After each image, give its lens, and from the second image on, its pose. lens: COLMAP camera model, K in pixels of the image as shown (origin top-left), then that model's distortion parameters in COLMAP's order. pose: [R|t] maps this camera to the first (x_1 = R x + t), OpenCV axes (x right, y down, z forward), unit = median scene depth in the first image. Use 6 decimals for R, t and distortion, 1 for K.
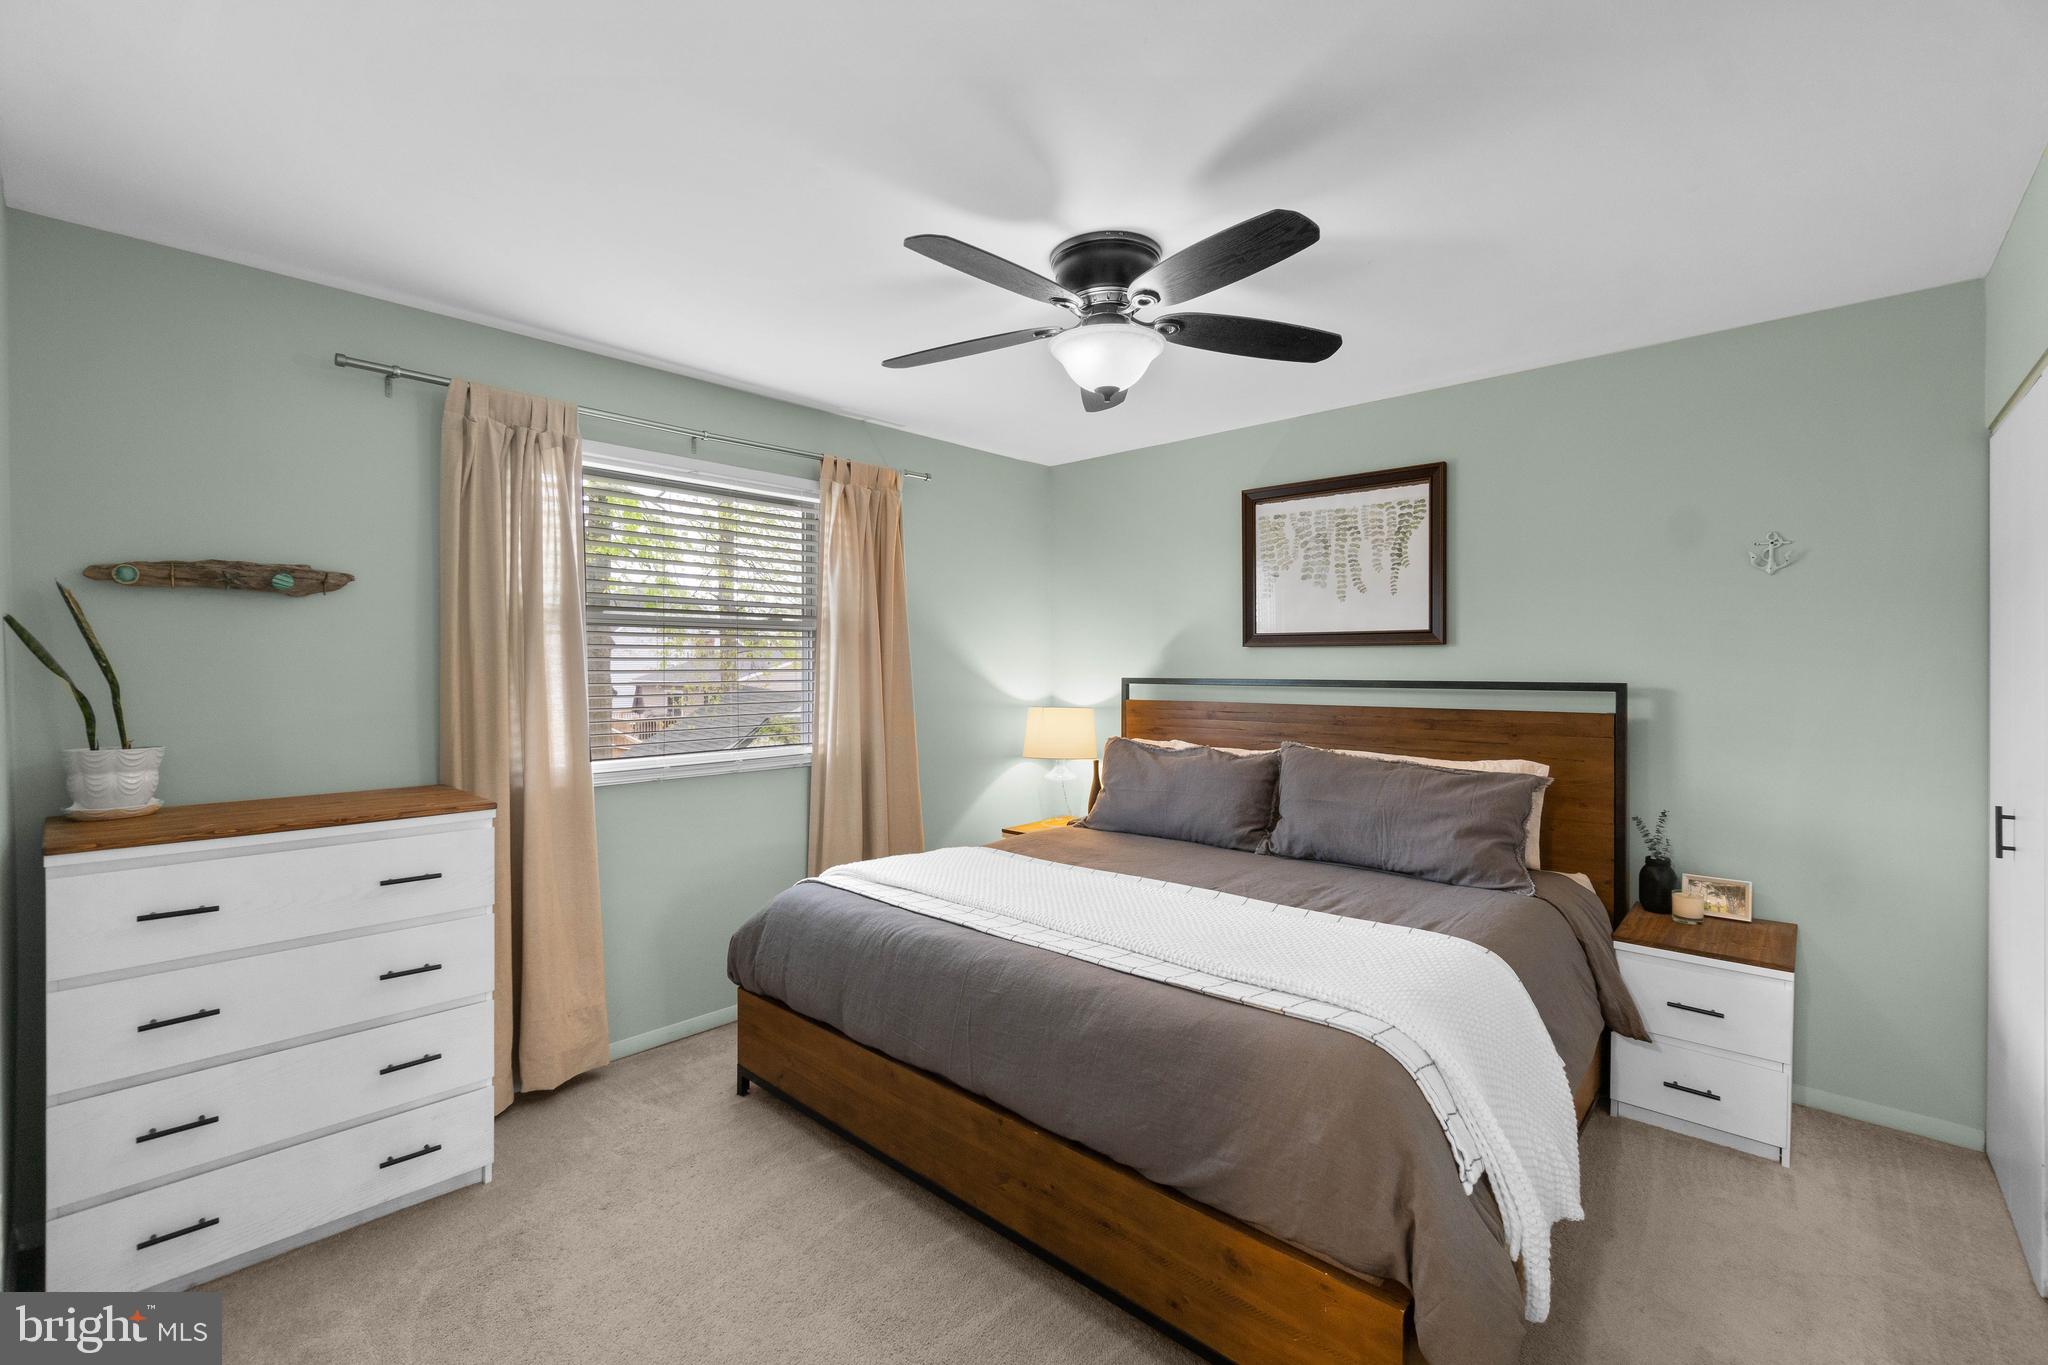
lens RADIAL K [[884.7, 0, 1025.0], [0, 884.7, 670.7], [0, 0, 1]] dist [-0.003661, -0.000757]
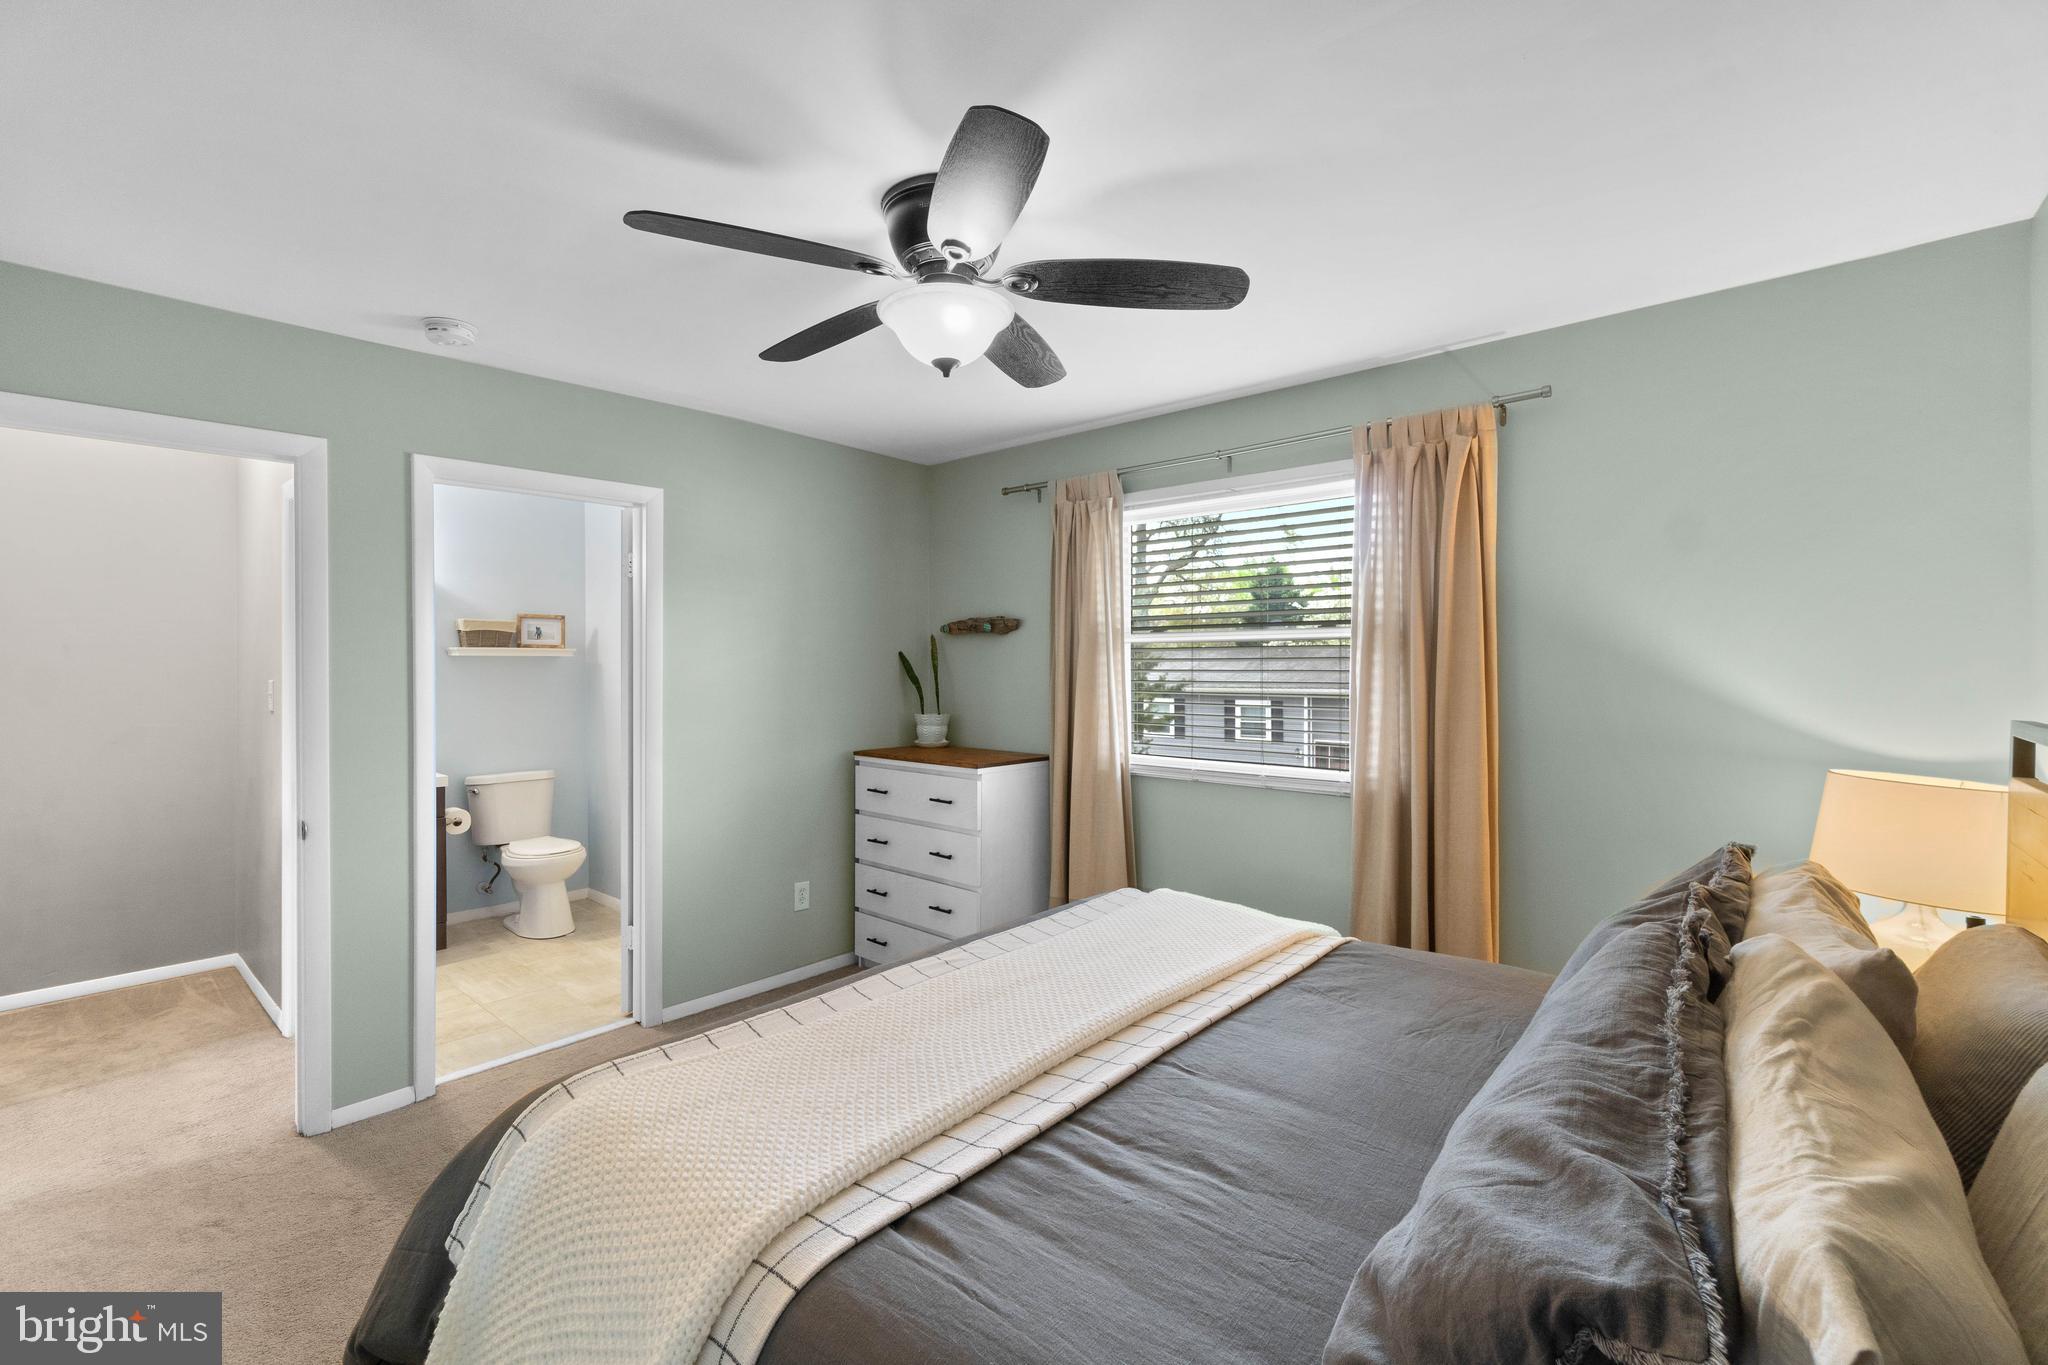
lens RADIAL K [[884.7, 0, 1025.5], [0, 884.7, 674.8], [0, 0, 1]] dist [-0.003661, -0.000757]
pose [[0.023666, 0.009154, -0.999678, 0.941175], [-0.009470, 0.999915, 0.008932, -0.021698], [0.999675, 0.009256, 0.023750, 1.050808]]
